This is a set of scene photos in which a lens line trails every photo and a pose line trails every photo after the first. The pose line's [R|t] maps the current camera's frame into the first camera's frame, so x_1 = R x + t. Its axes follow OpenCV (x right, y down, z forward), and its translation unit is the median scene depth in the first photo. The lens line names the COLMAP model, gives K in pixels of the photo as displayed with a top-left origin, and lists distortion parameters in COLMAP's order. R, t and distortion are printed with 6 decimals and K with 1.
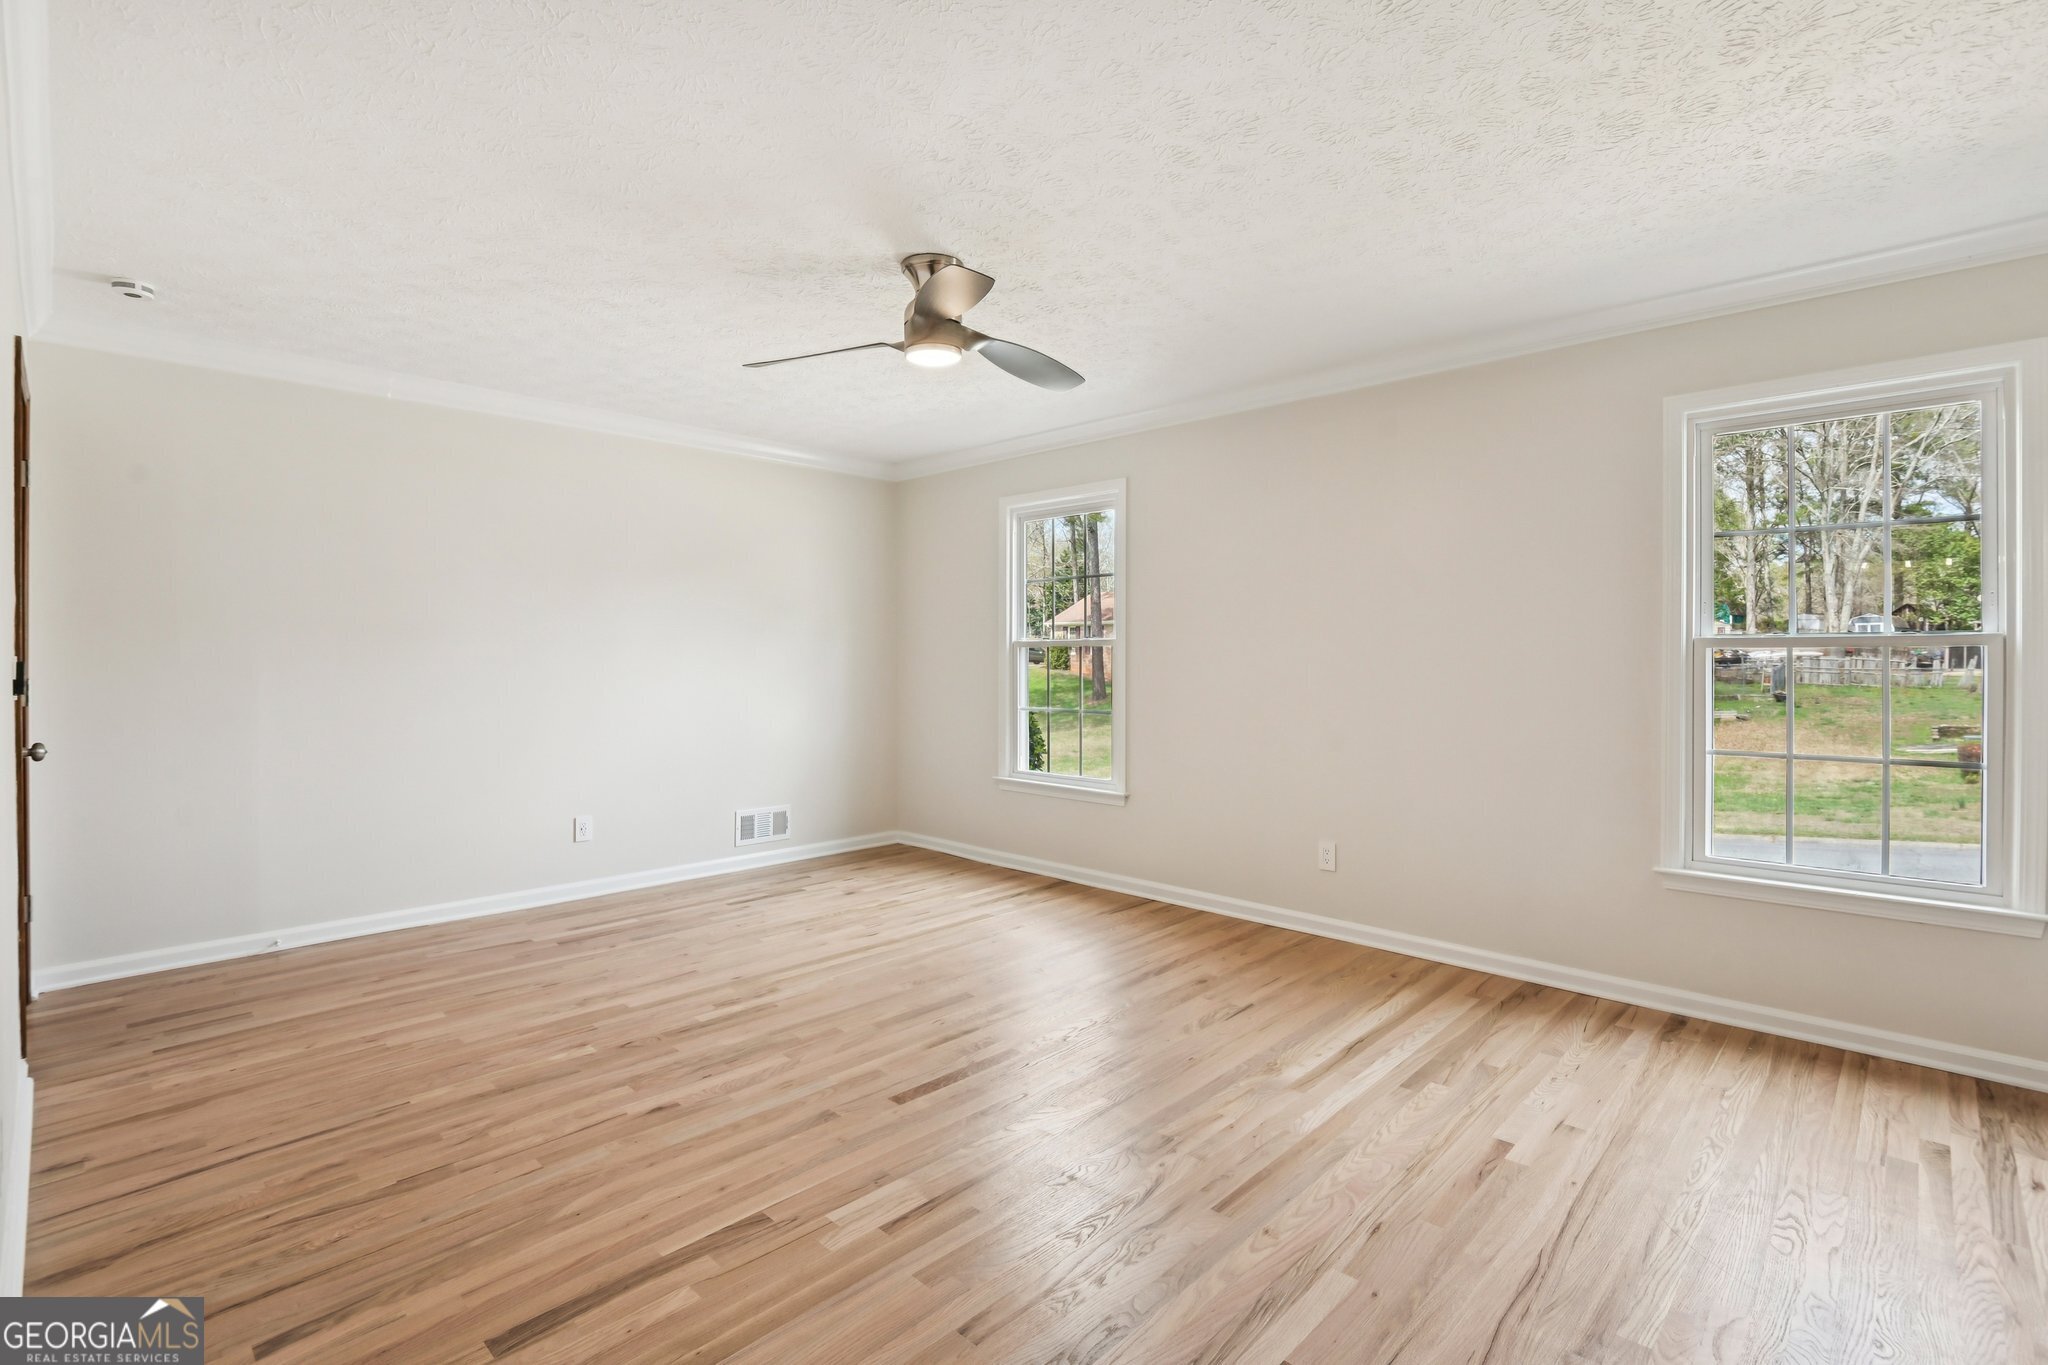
lens RADIAL K [[947.8, 0, 1031.8], [0, 947.8, 664.3], [0, 0, 1]] dist [-0.010870, -0.000765]
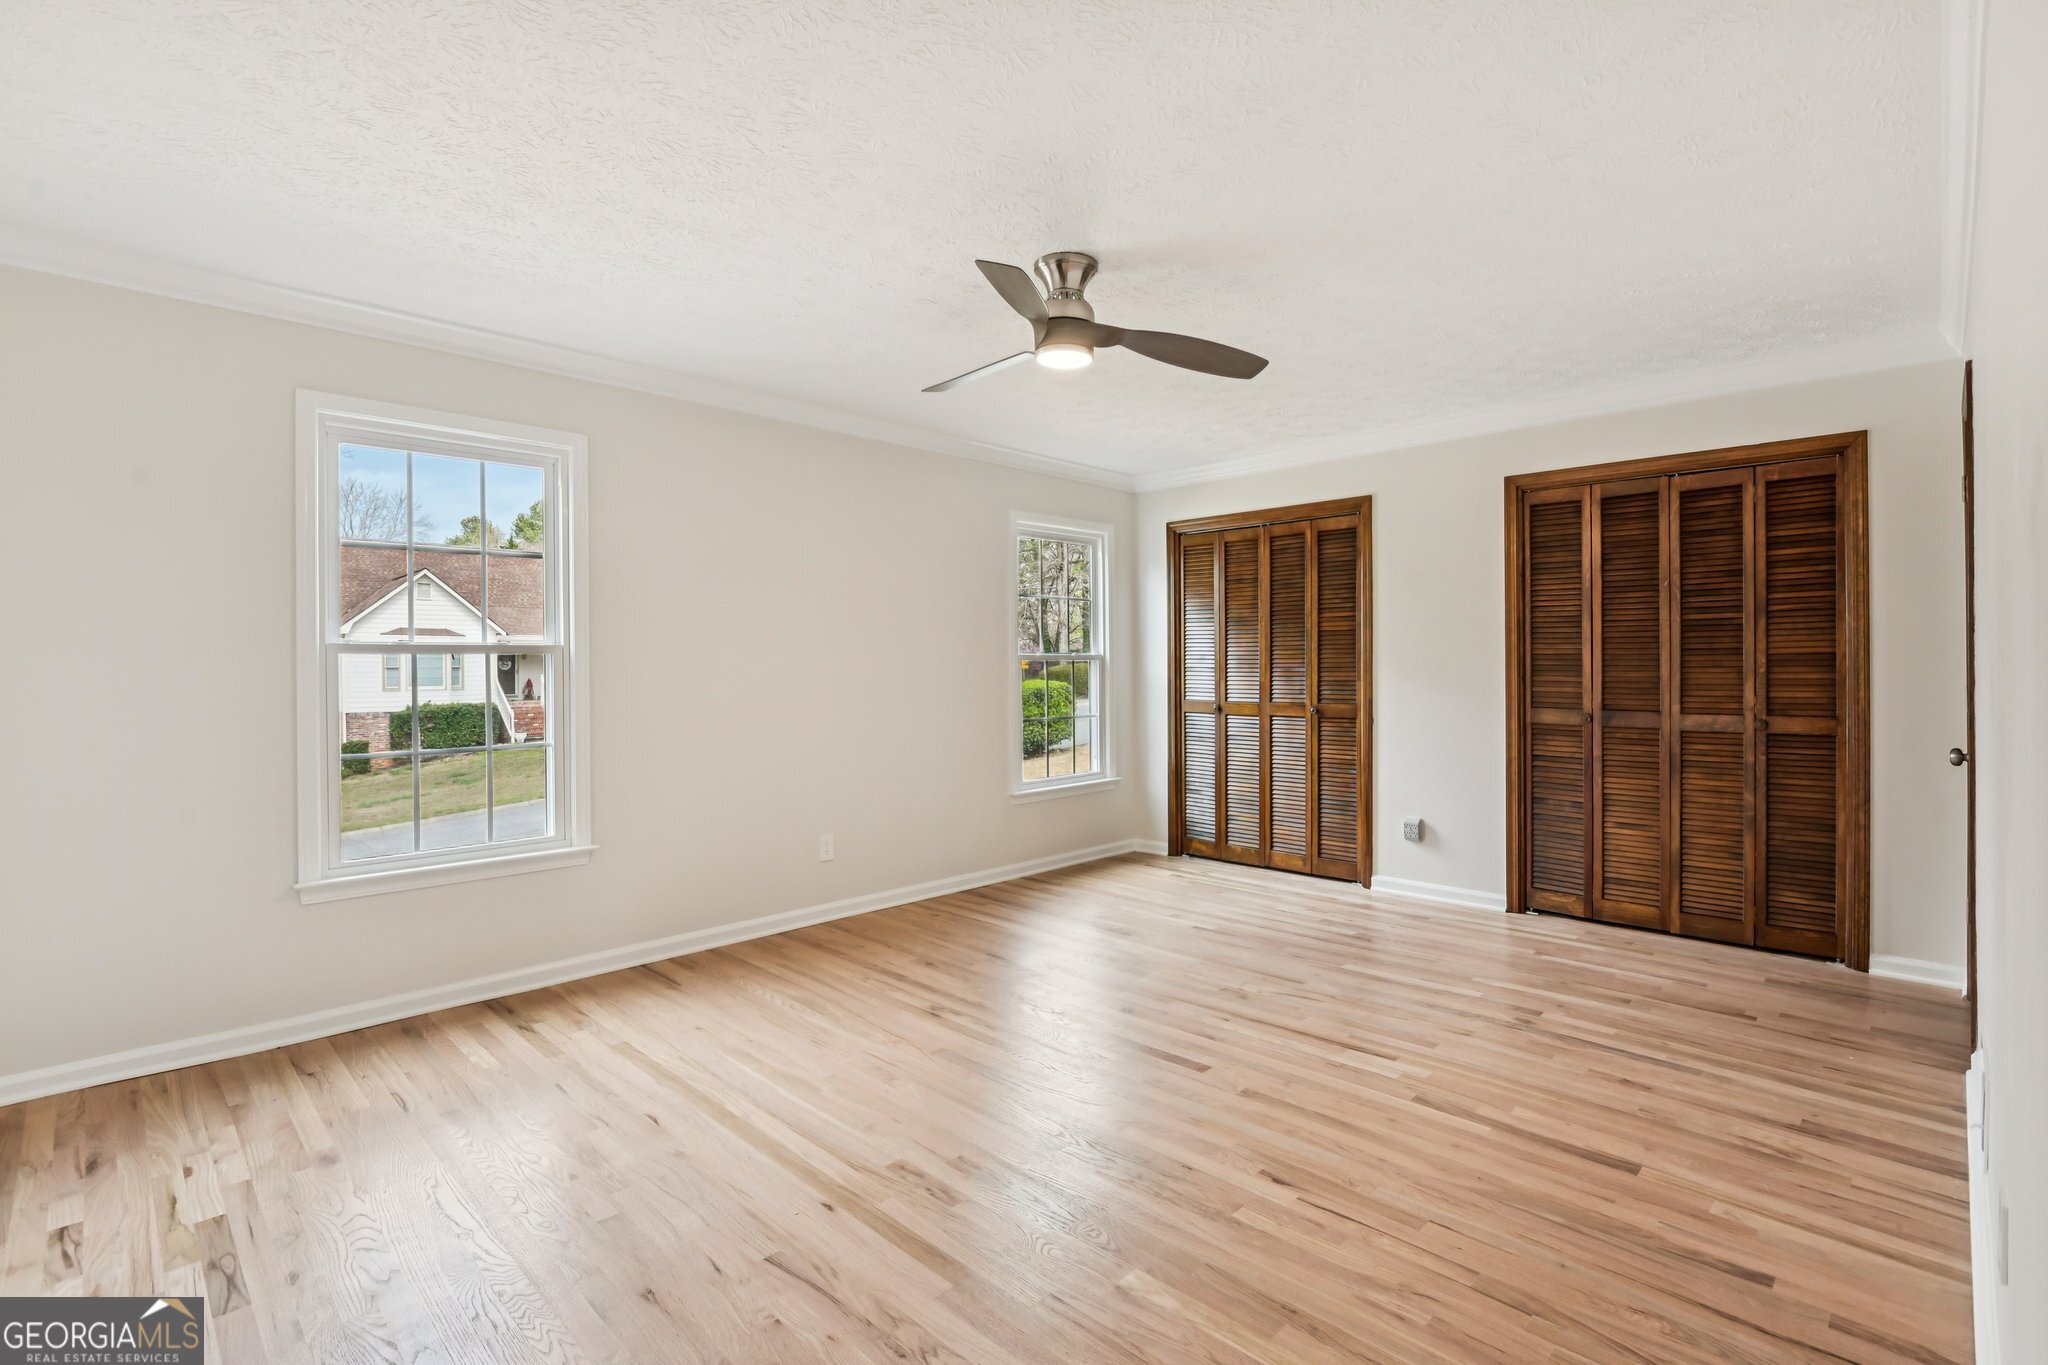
lens RADIAL K [[947.8, 0, 1031.8], [0, 947.8, 664.3], [0, 0, 1]] dist [-0.010870, -0.000765]
pose [[0.011561, -0.000220, 0.999933, -1.320747], [0.012882, 0.999917, 0.000071, -0.013300], [-0.999850, 0.012881, 0.011563, 1.253784]]
